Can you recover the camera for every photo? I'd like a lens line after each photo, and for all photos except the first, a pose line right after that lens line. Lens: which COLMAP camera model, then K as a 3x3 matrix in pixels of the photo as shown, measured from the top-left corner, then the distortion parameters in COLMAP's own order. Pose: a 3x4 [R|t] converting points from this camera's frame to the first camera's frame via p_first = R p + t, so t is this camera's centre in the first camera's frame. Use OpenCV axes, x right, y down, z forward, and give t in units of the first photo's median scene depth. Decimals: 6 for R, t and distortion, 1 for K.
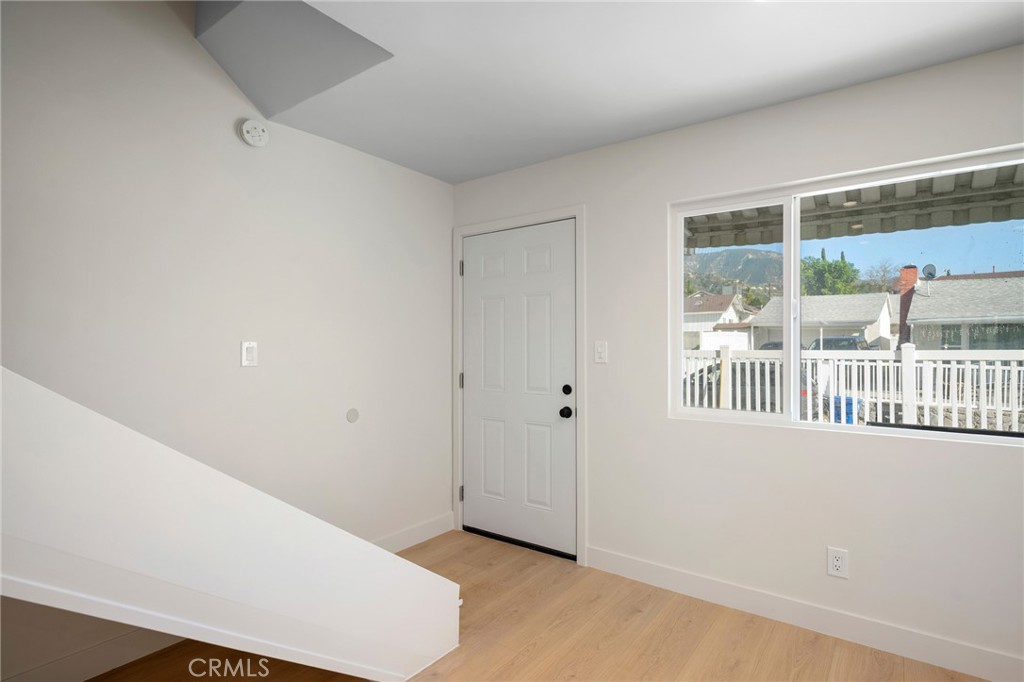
lens RADIAL K [[523.7, 0, 512.0], [0, 523.7, 341.0], [0, 0, 1]] dist [-0.000586, 0.000142]
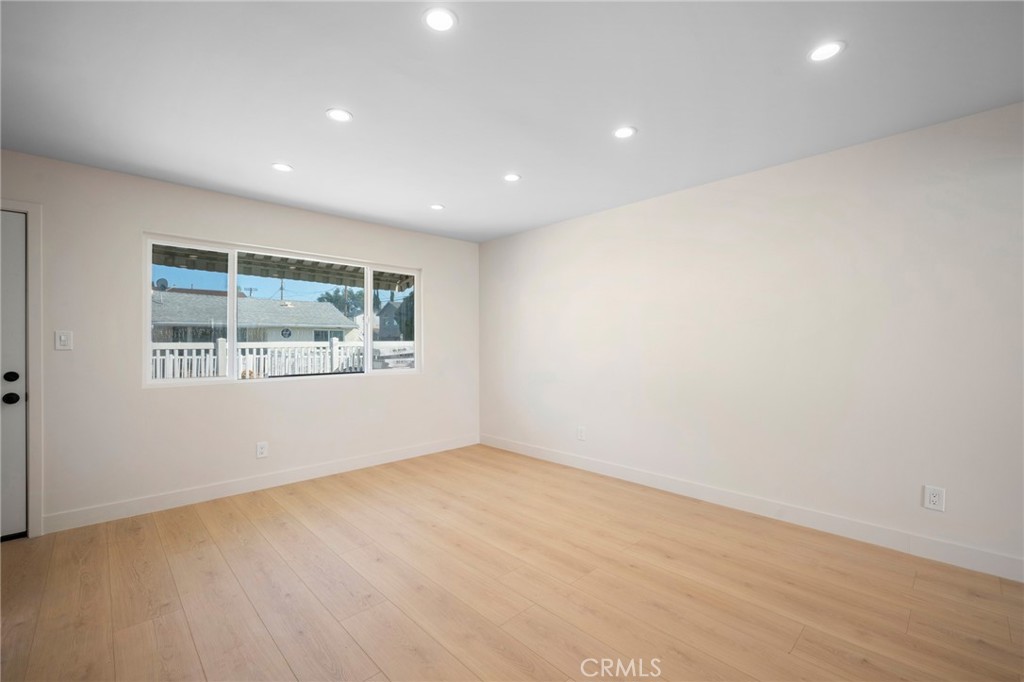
lens RADIAL K [[441.5, 0, 512.0], [0, 441.5, 341.0], [0, 0, 1]] dist [0.000208, 0.000040]
pose [[0.172677, 0.001644, 0.984977, -0.617517], [-0.003535, 0.999993, -0.001049, 0.020440], [-0.984972, -0.003300, 0.172682, -0.134455]]
